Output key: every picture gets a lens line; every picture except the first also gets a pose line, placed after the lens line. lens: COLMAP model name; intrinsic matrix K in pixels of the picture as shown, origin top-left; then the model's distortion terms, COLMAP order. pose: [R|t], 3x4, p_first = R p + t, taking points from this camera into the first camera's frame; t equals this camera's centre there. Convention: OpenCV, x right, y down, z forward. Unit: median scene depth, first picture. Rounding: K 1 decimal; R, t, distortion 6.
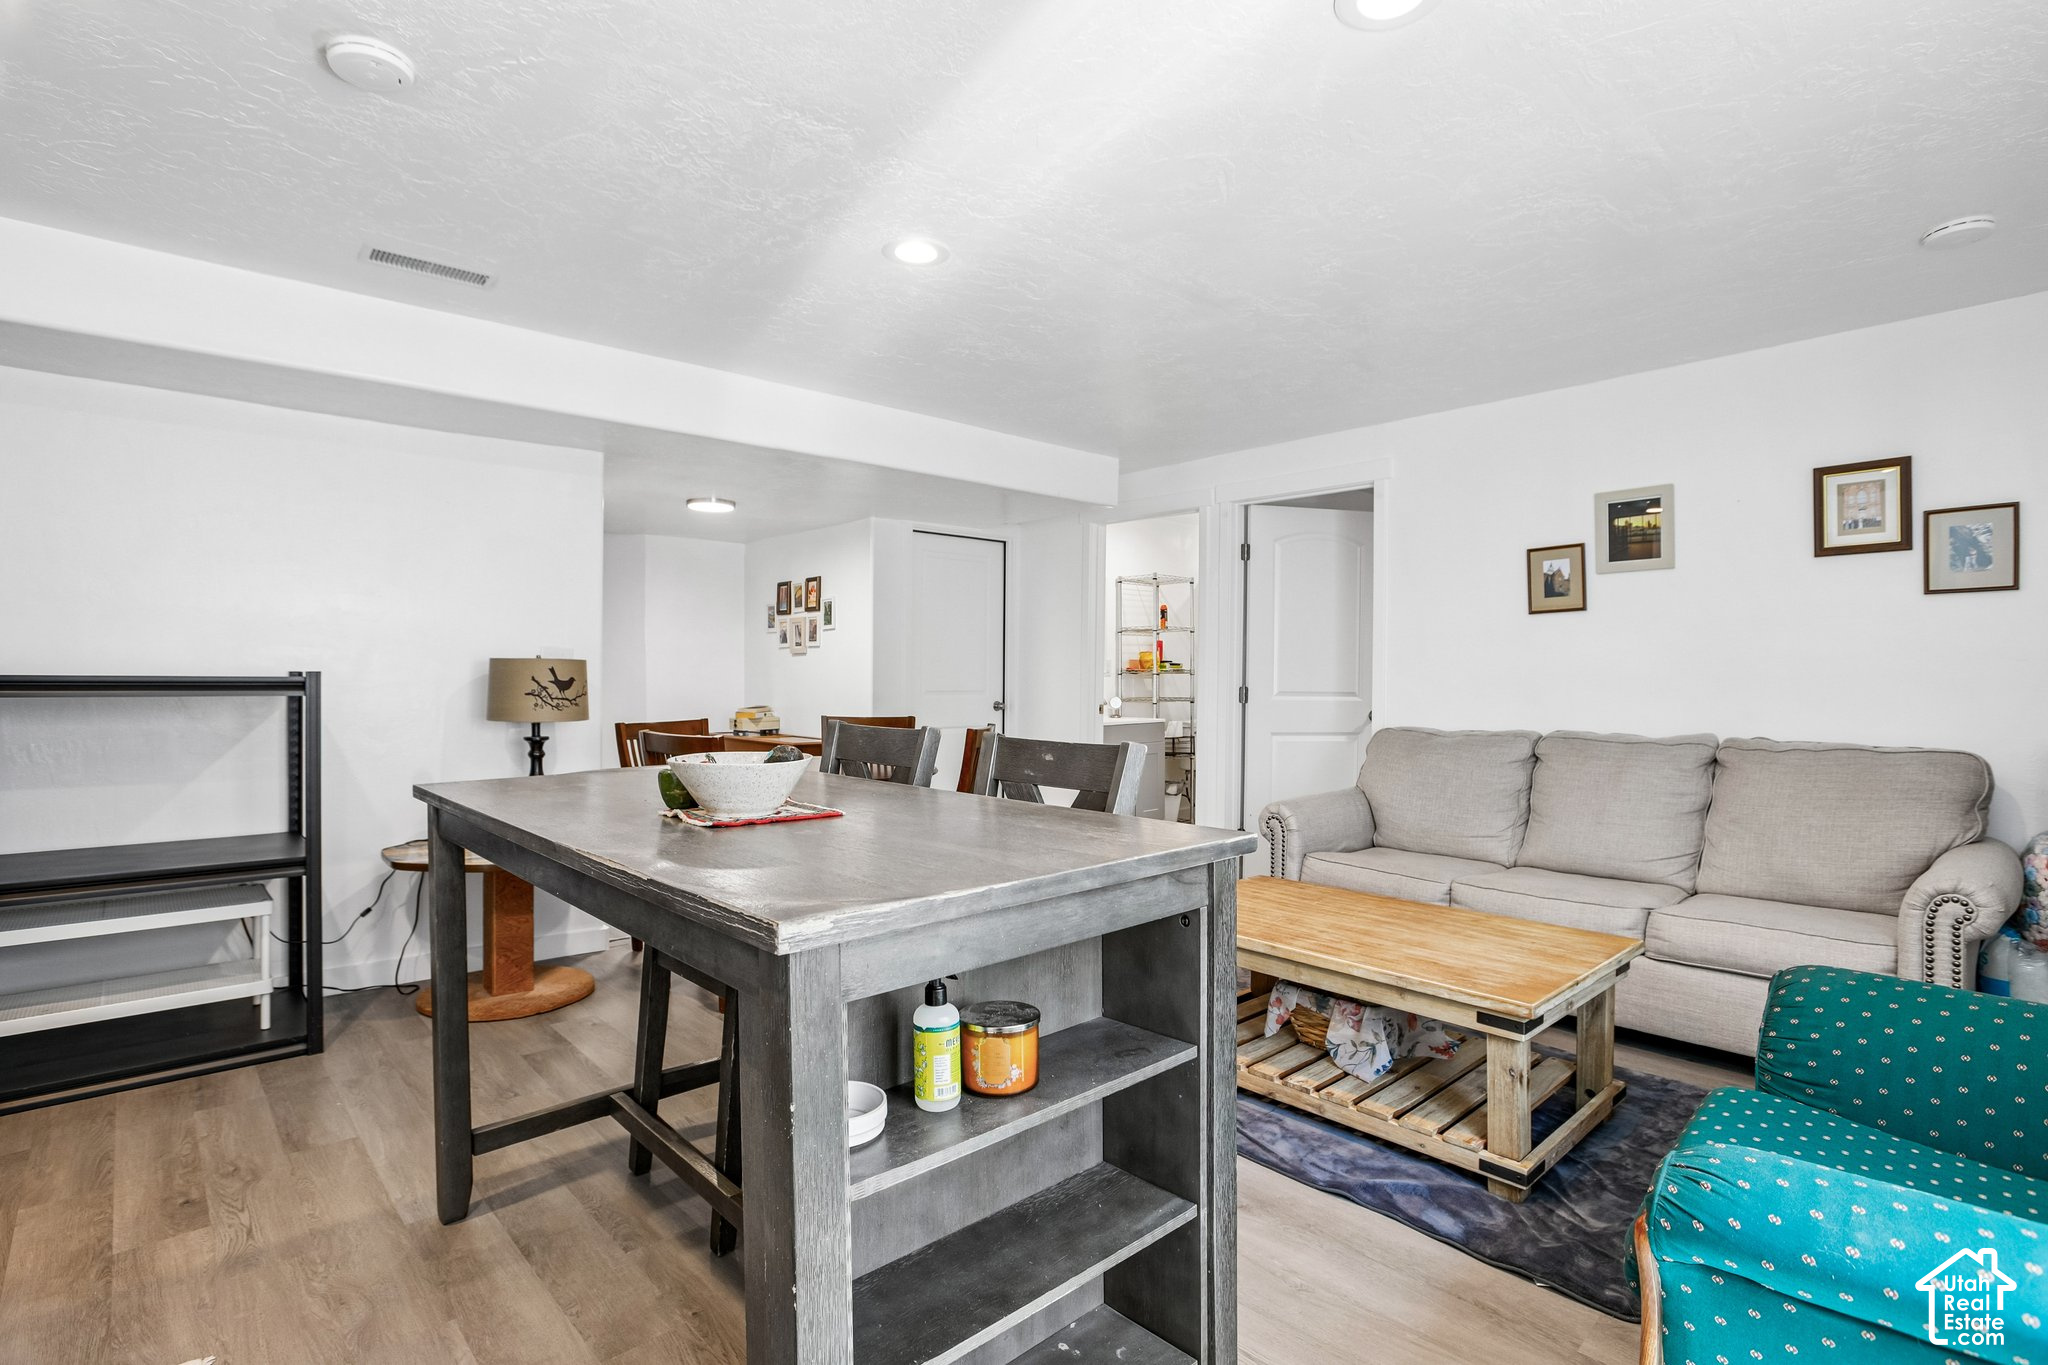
lens RADIAL K [[985.4, 0, 1020.2], [0, 985.4, 678.2], [0, 0, 1]] dist [-0.066756, 0.030719]
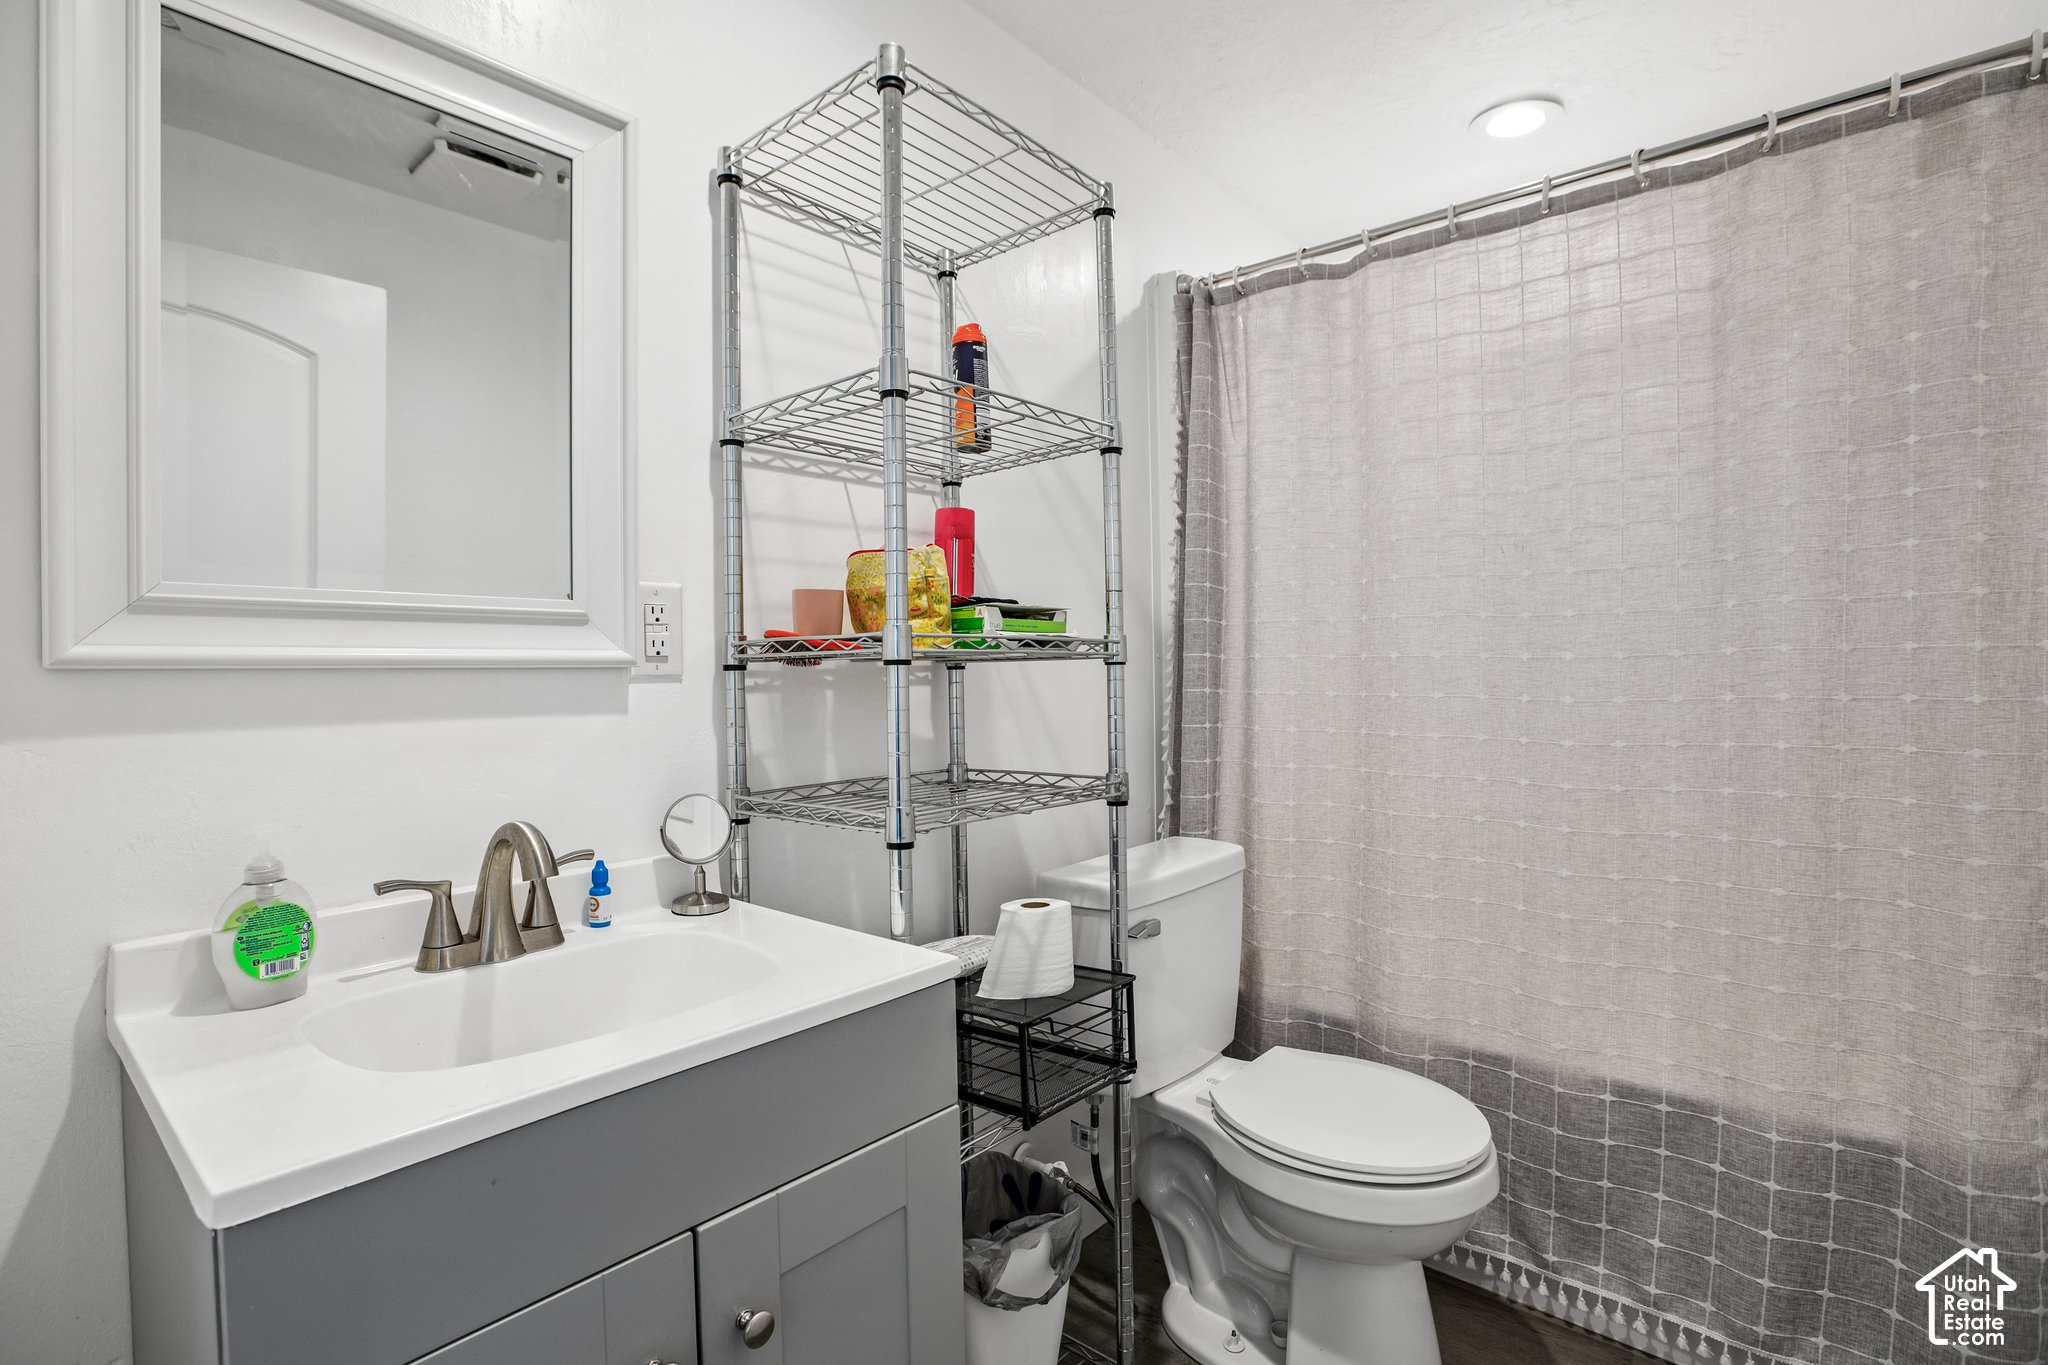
lens RADIAL K [[985.4, 0, 1020.2], [0, 985.4, 678.2], [0, 0, 1]] dist [-0.066756, 0.030719]
pose [[0.992806, -0.017412, 0.118465, 0.131680], [0.016616, 0.999832, 0.007701, -0.002268], [-0.118579, -0.005678, 0.992928, 0.800182]]
